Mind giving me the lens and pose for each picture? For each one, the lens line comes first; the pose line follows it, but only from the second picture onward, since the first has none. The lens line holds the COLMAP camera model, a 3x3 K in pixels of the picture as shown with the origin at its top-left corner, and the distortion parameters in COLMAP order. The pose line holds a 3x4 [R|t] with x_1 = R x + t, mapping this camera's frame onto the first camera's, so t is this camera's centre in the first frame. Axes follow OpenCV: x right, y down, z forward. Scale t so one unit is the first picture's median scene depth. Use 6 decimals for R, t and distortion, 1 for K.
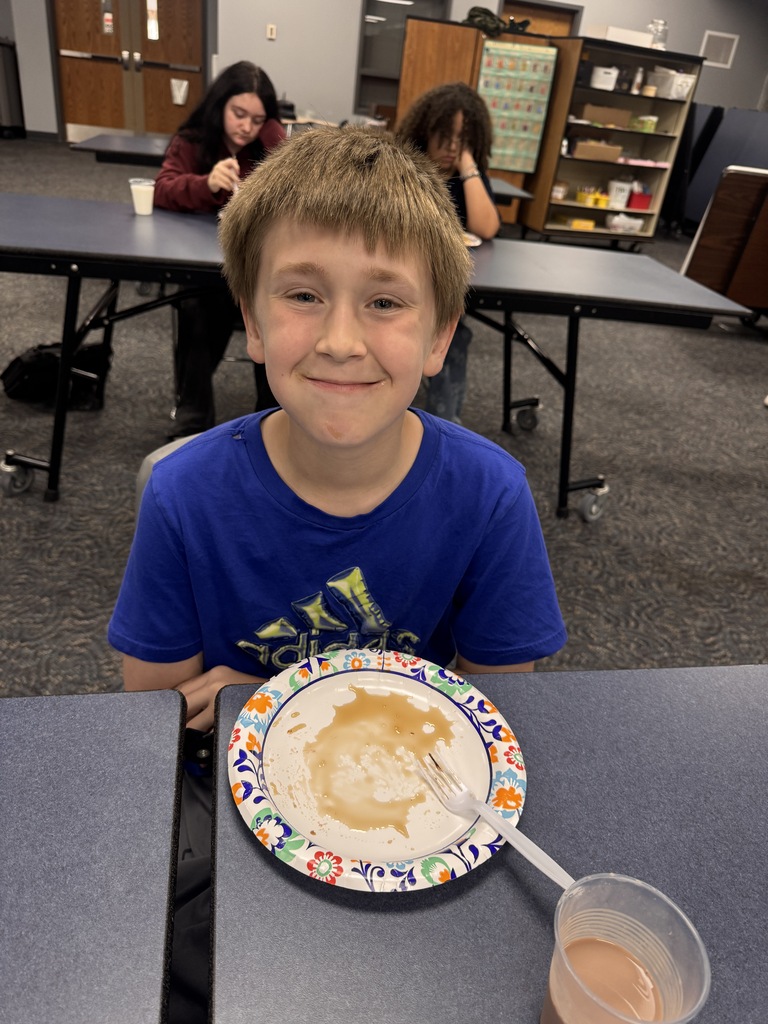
lens RADIAL K [[700.9, 0, 382.8], [0, 700.9, 507.1], [0, 0, 1]] dist [0.001044, -0.012498]
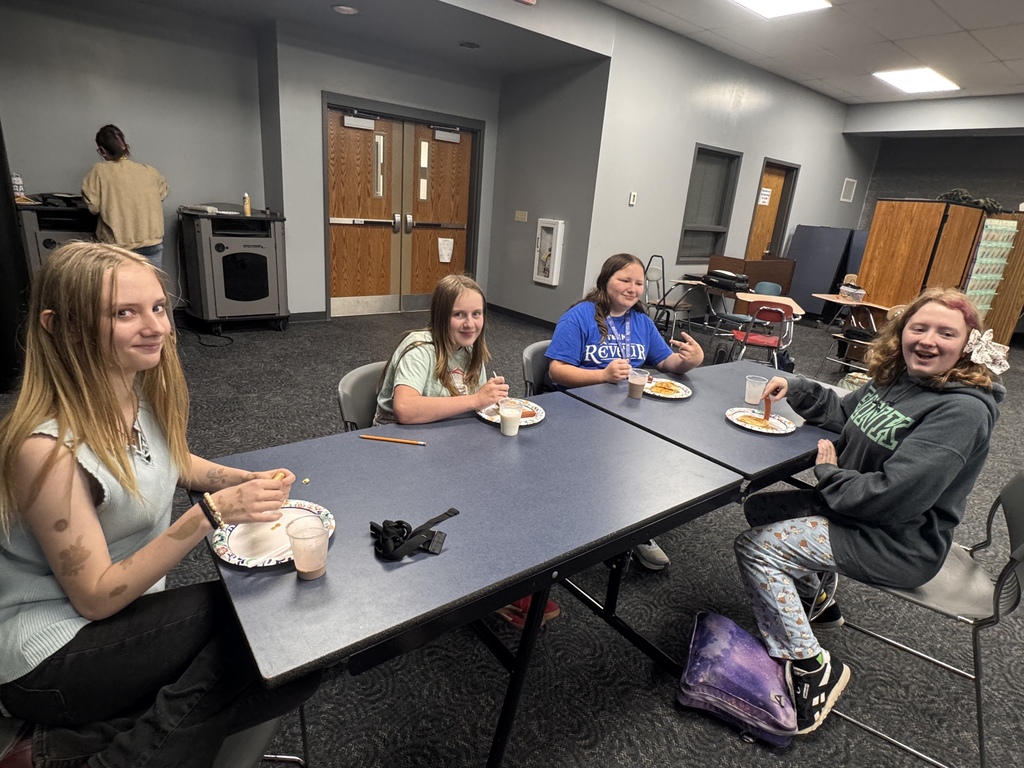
lens RADIAL K [[556.1, 0, 508.6], [0, 556.1, 385.8], [0, 0, 1]] dist [-0.024526, 0.001732]
pose [[0.877925, -0.195091, 0.437249, -0.851031], [0.269834, 0.955986, -0.115242, -0.476359], [-0.395521, 0.219159, 0.891926, 0.541891]]
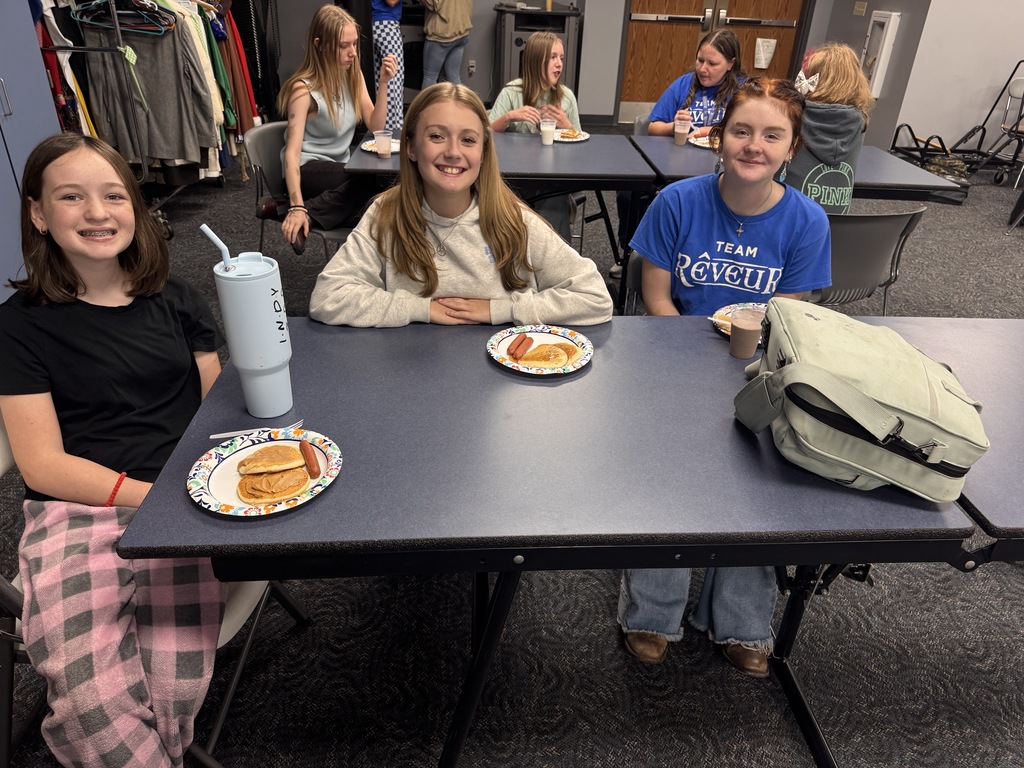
lens RADIAL K [[700.9, 0, 515.0], [0, 700.9, 389.9], [0, 0, 1]] dist [0.001044, -0.012498]
pose [[0.990405, -0.007846, -0.137975, -0.691876], [0.004864, 0.999747, -0.021940, -0.296538], [0.138113, 0.021058, 0.990193, 0.283251]]
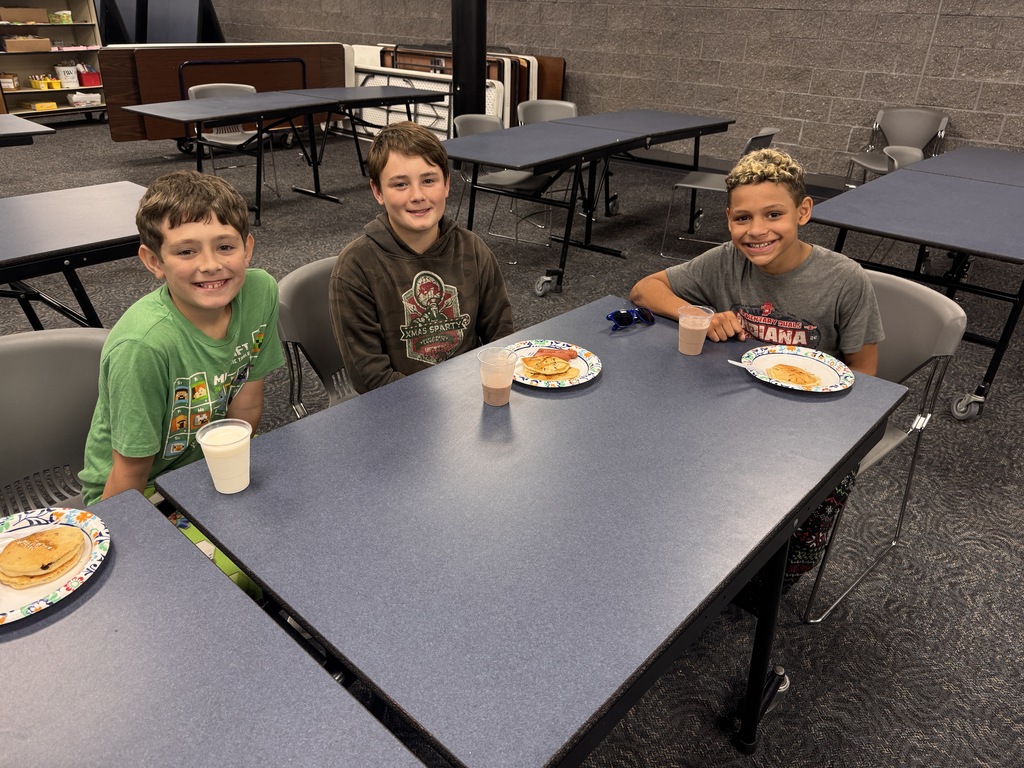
lens RADIAL K [[700.9, 0, 506.1], [0, 700.9, 386.1], [0, 0, 1]] dist [0.001044, -0.012498]
pose [[0.768658, -0.382166, 0.512946, 0.096905], [0.378611, 0.918167, 0.116719, 0.186091], [-0.515576, 0.104490, 0.850449, -0.351374]]
